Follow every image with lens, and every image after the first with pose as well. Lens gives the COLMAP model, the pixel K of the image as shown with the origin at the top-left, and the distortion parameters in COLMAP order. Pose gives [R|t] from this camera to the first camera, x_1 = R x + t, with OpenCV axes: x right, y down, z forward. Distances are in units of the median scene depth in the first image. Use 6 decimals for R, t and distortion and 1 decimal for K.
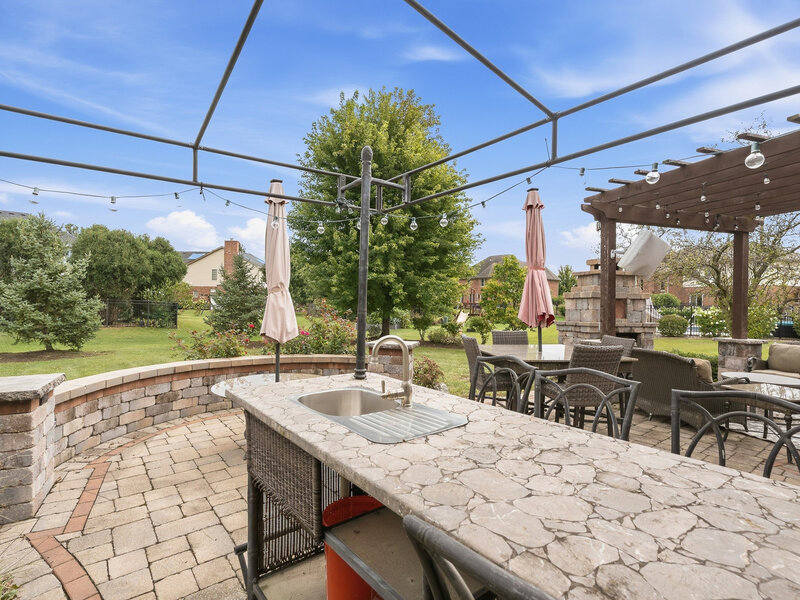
lens RADIAL K [[403.3, 0, 397.9], [0, 403.3, 301.3], [0, 0, 1]] dist [0.001227, -0.001170]
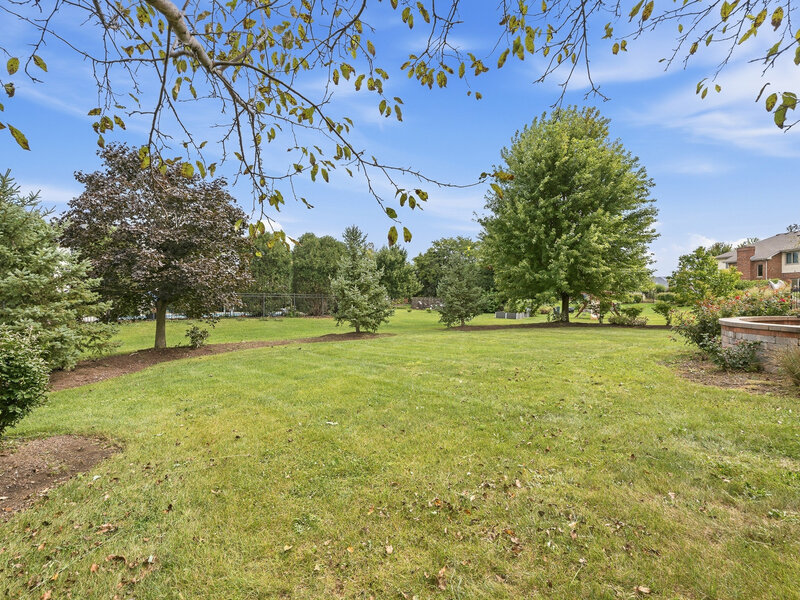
lens RADIAL K [[403.3, 0, 401.2], [0, 403.3, 303.0], [0, 0, 1]] dist [0.001227, -0.001170]
pose [[0.998037, -0.019293, -0.059589, -0.453614], [0.020540, 0.999581, 0.020380, 0.004177], [0.059171, -0.021564, 0.998015, -0.195227]]
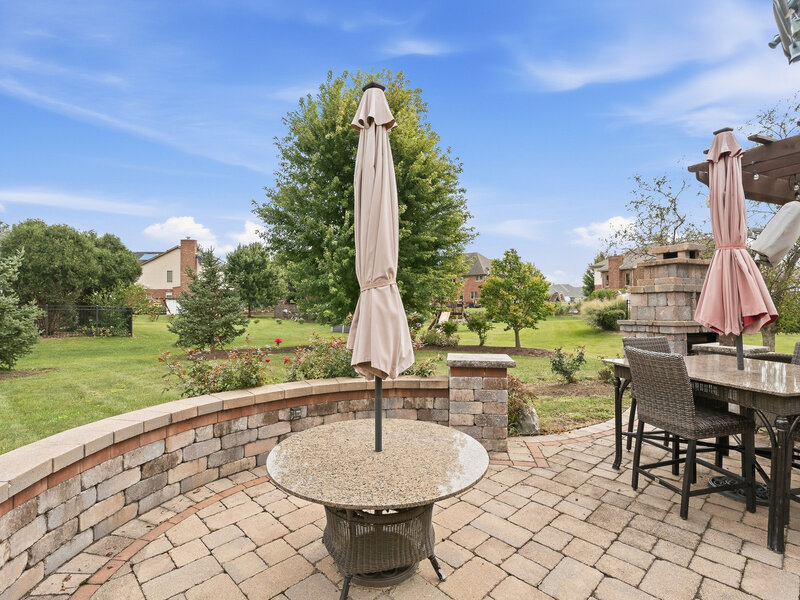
lens RADIAL K [[403.3, 0, 400.1], [0, 403.3, 298.9], [0, 0, 1]] dist [0.001227, -0.001170]
pose [[0.995101, -0.019242, 0.096976, -0.060347], [0.019662, 0.999801, -0.003377, -0.000859], [-0.096892, 0.005267, 0.995281, 0.080681]]
